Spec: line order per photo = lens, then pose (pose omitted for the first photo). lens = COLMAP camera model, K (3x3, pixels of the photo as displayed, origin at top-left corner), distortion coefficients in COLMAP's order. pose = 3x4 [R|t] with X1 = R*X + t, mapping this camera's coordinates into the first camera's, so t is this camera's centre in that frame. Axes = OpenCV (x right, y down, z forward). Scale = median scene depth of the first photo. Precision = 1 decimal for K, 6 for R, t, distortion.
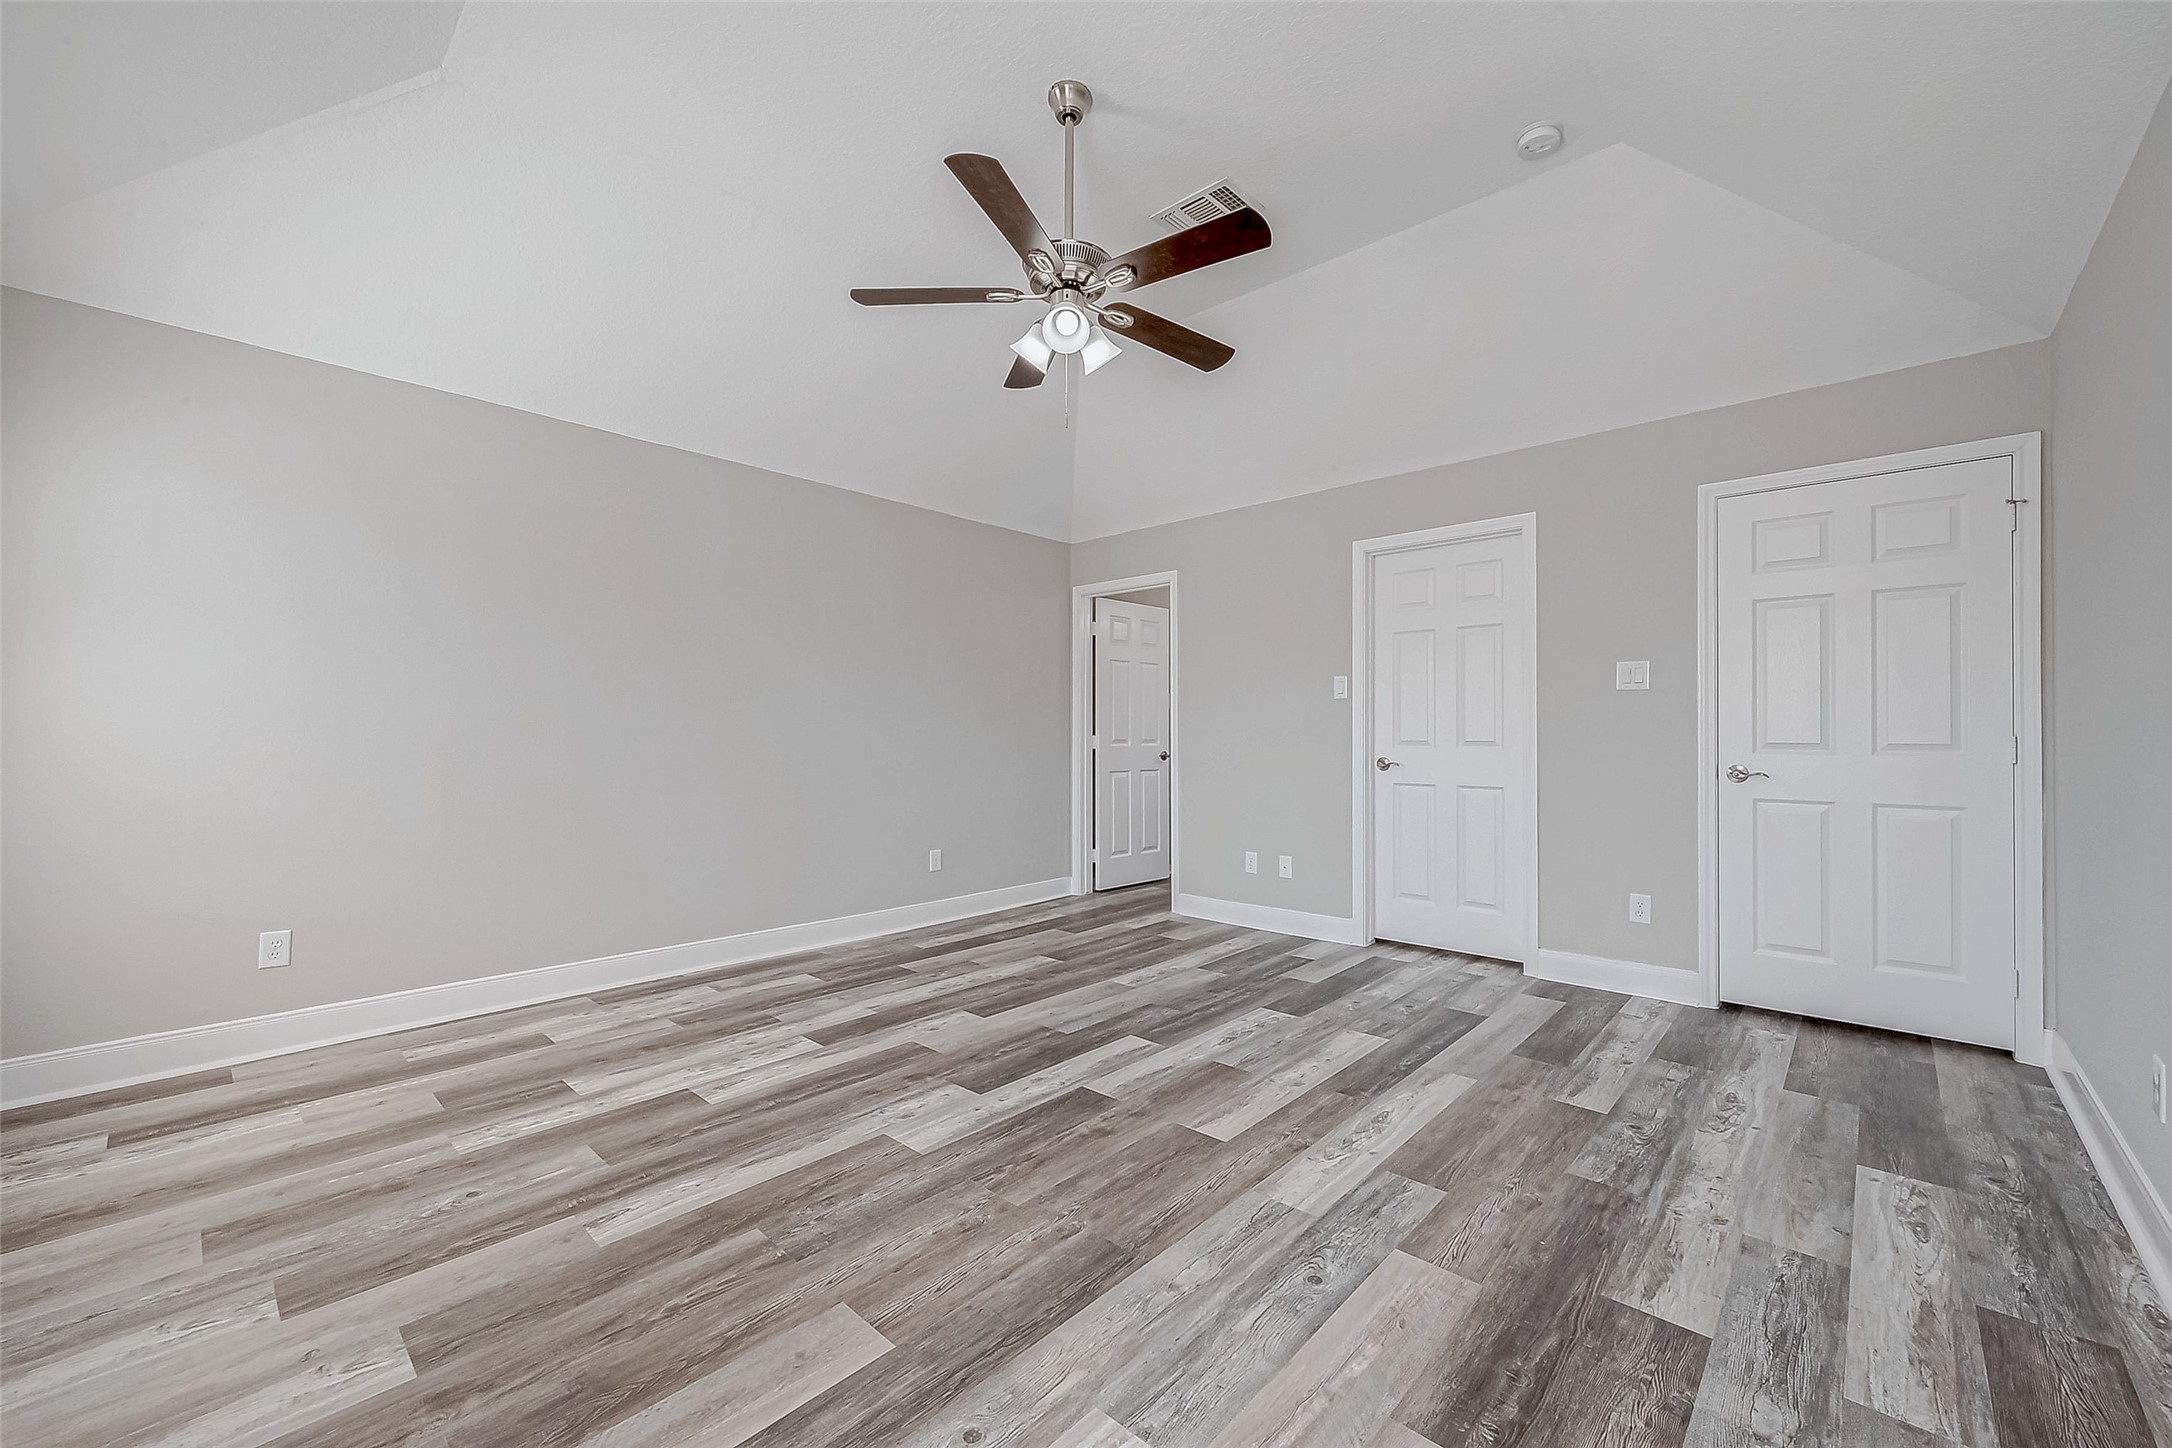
lens RADIAL K [[856.7, 0, 1092.9], [0, 856.7, 725.6], [0, 0, 1]] dist [-0.001591, -0.000456]
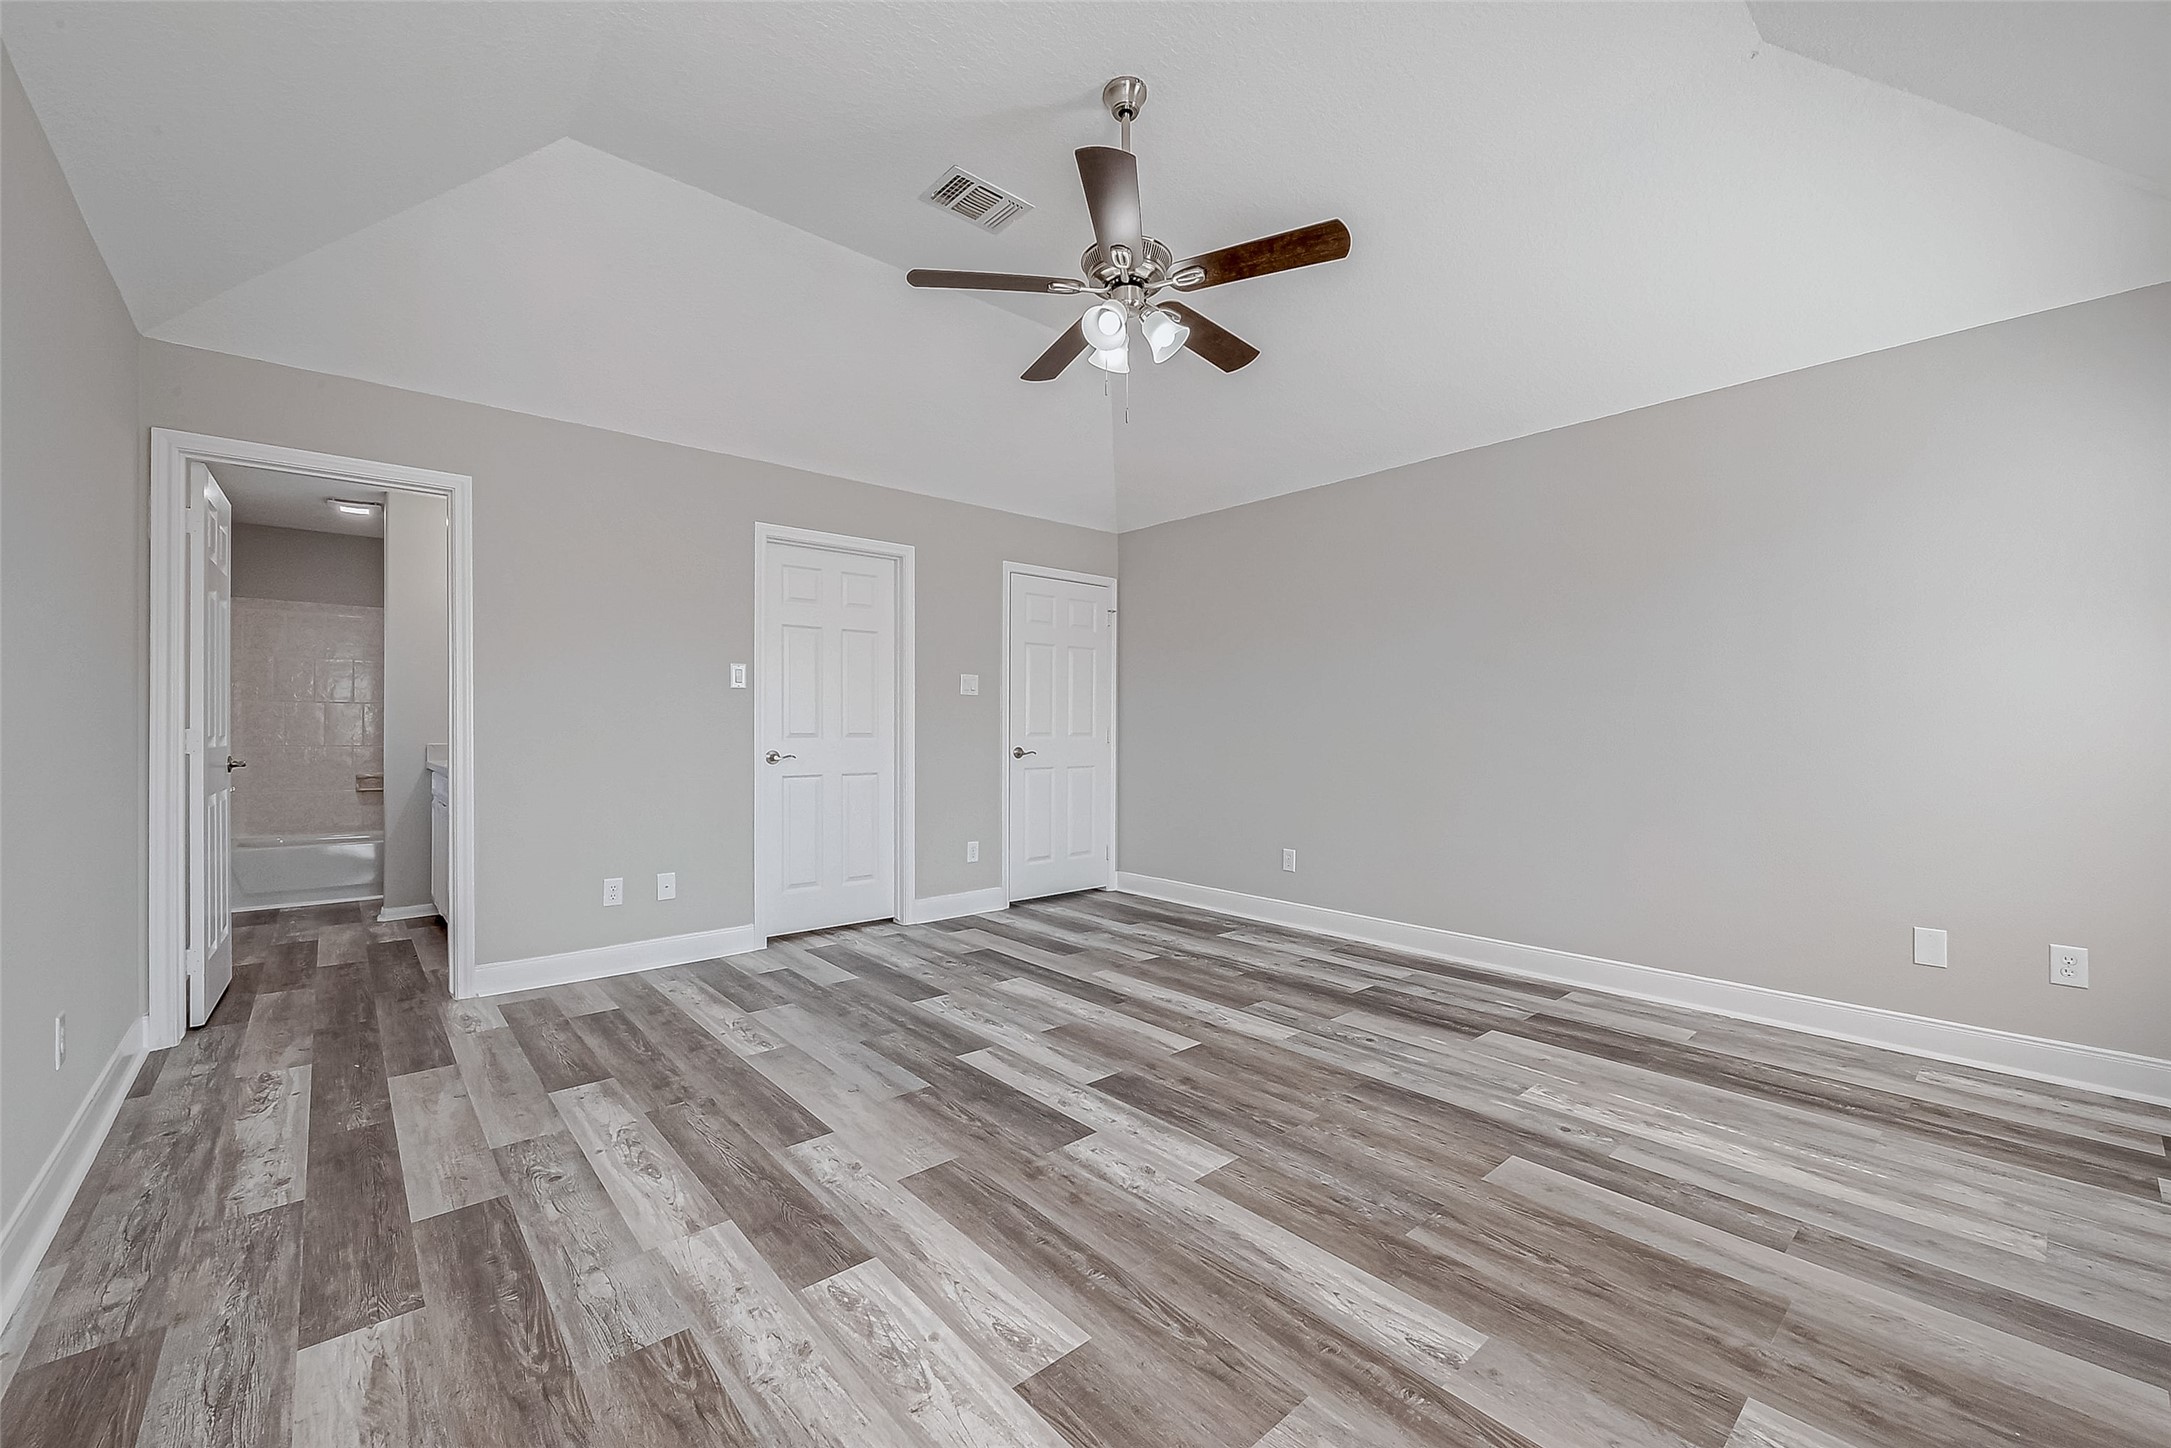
lens RADIAL K [[856.3, 0, 1093.5], [0, 856.3, 724.6], [0, 0, 1]] dist [-0.001591, -0.000456]
pose [[0.109927, 0.003286, 0.993934, -1.036125], [-0.010301, 0.999945, -0.002167, 0.009440], [-0.993886, -0.010000, 0.109955, 0.925811]]
